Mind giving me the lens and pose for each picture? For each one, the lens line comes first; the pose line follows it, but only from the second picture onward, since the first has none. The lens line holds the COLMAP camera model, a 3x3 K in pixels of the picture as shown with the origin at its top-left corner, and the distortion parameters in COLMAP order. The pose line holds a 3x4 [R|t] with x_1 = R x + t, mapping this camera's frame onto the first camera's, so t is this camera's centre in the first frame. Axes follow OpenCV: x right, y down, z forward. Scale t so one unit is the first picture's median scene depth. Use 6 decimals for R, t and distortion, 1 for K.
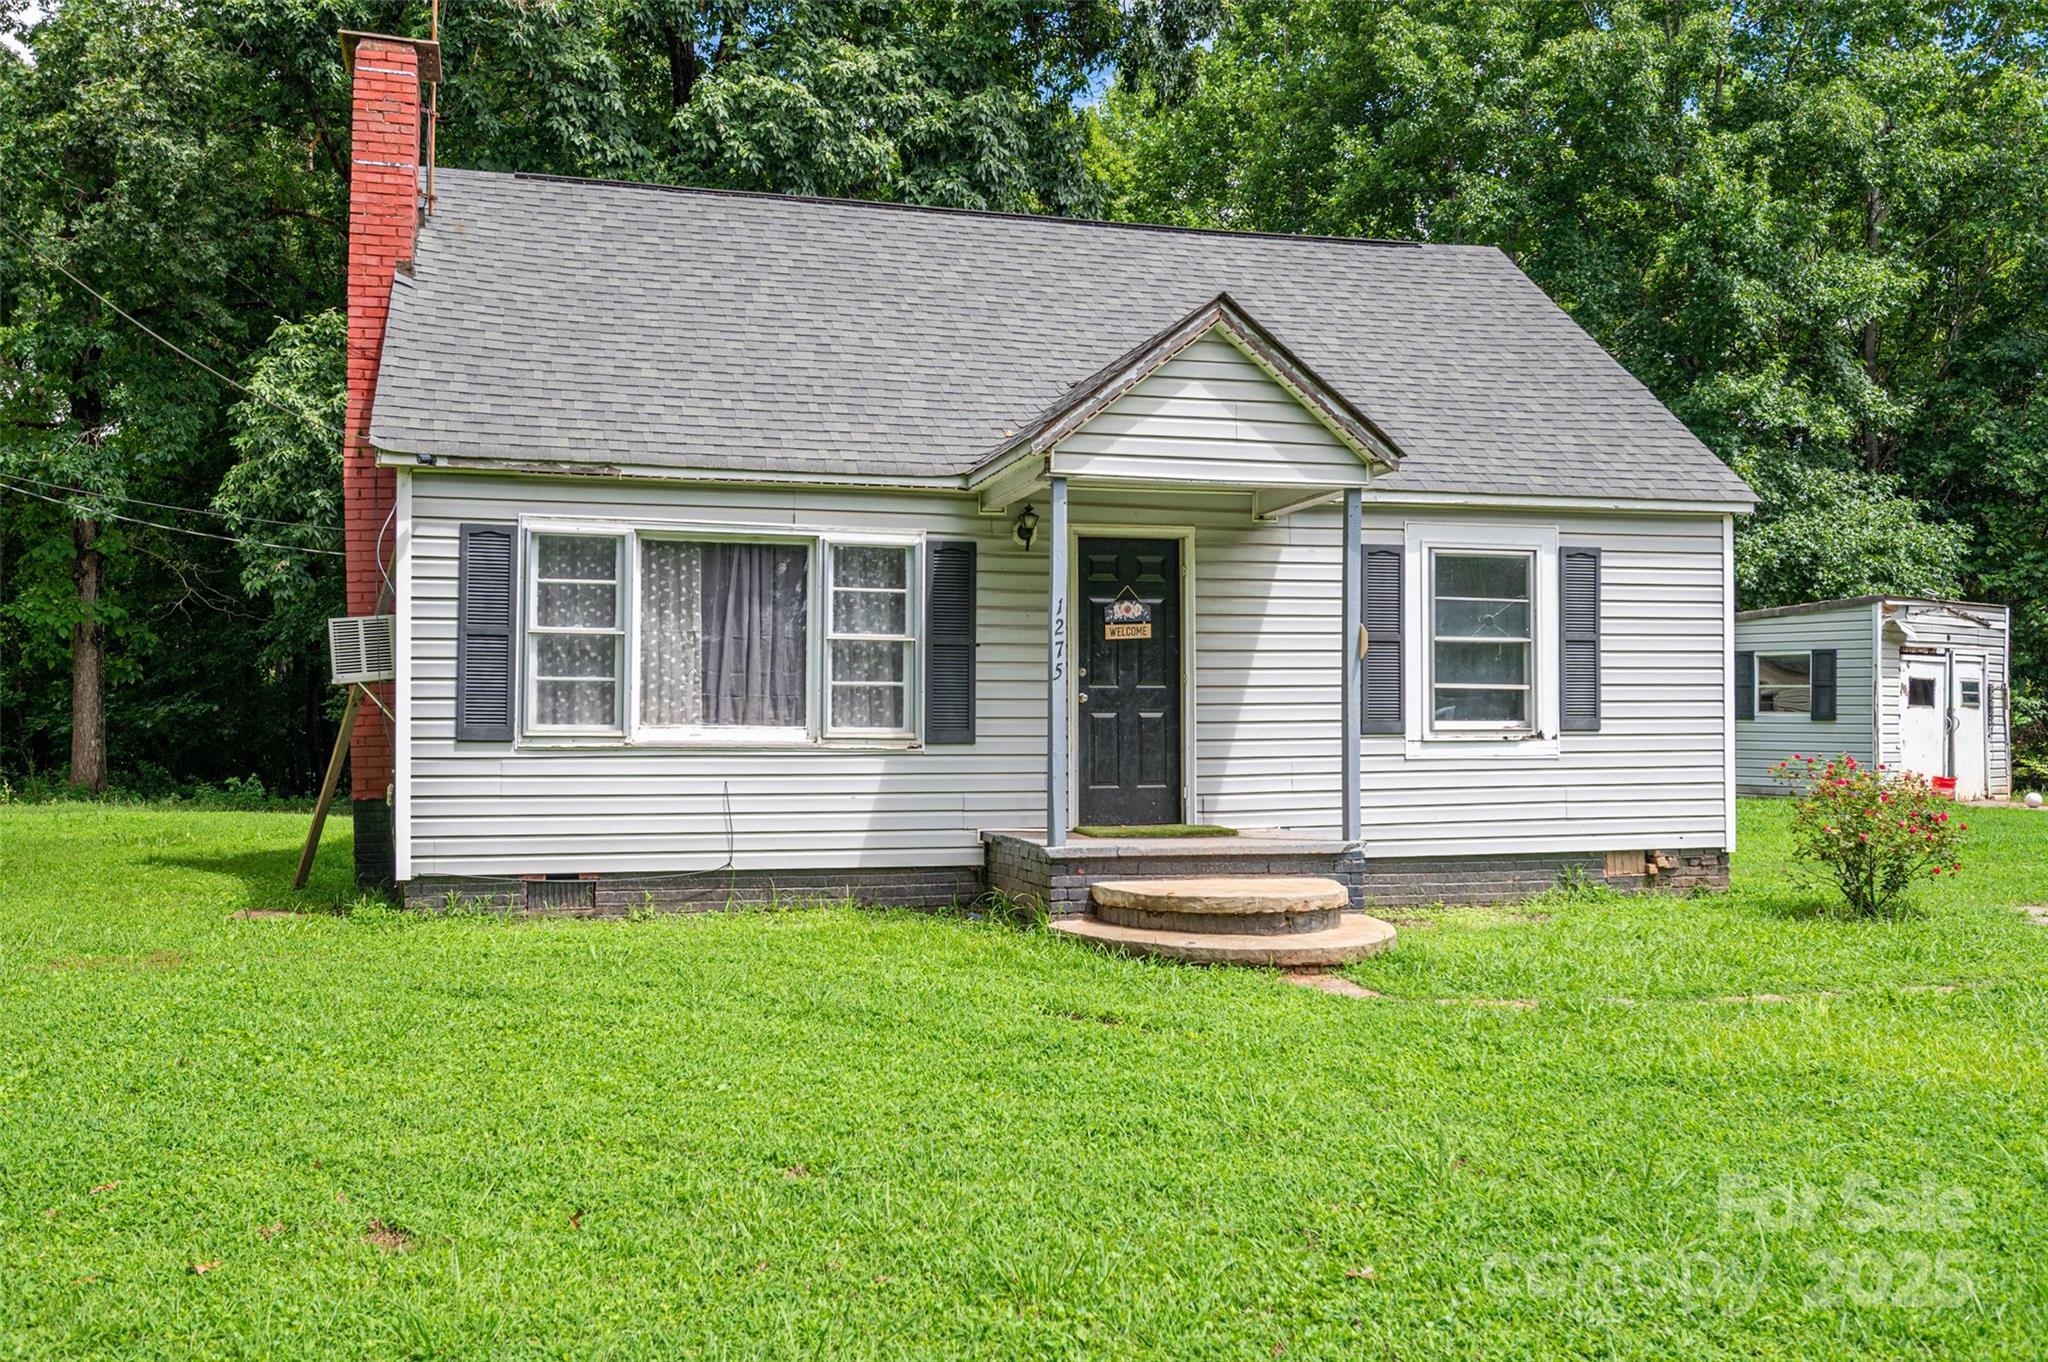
lens RADIAL K [[1800.7, 0, 990.0], [0, 1800.7, 683.3], [0, 0, 1]] dist [-0.006444, 0.004462]
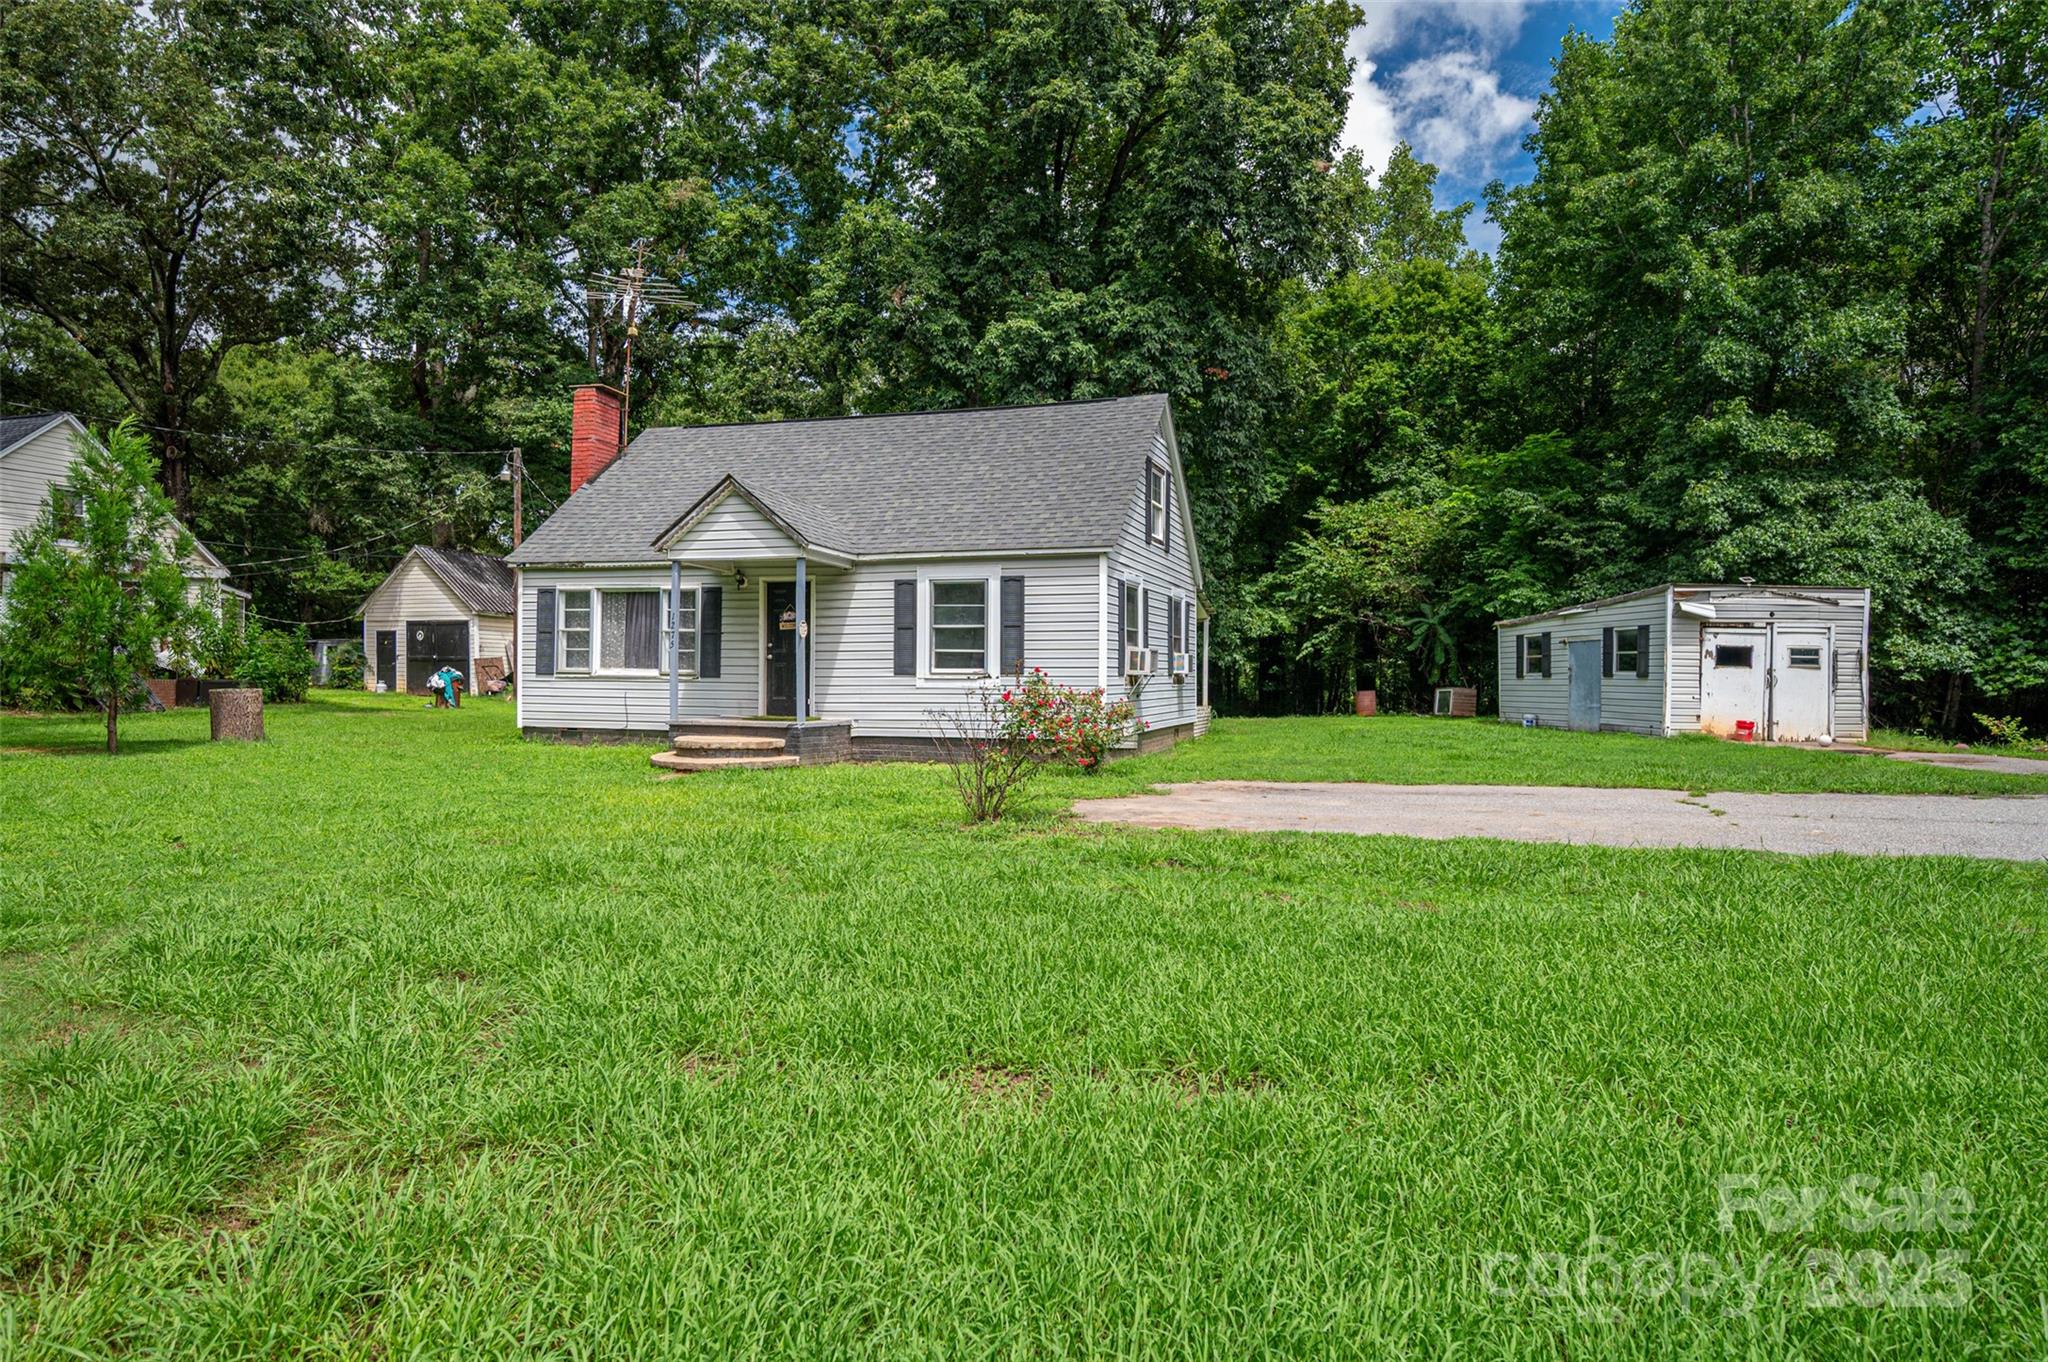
lens RADIAL K [[1227.1, 0, 1024.0], [0, 1227.1, 681.0], [0, 0, 1]] dist [-0.002561, 0.002280]
pose [[0.834662, 0.007446, -0.550713, 1.072618], [0.002140, 0.999857, 0.016762, 0.012609], [0.550759, -0.015169, 0.834526, -0.059837]]
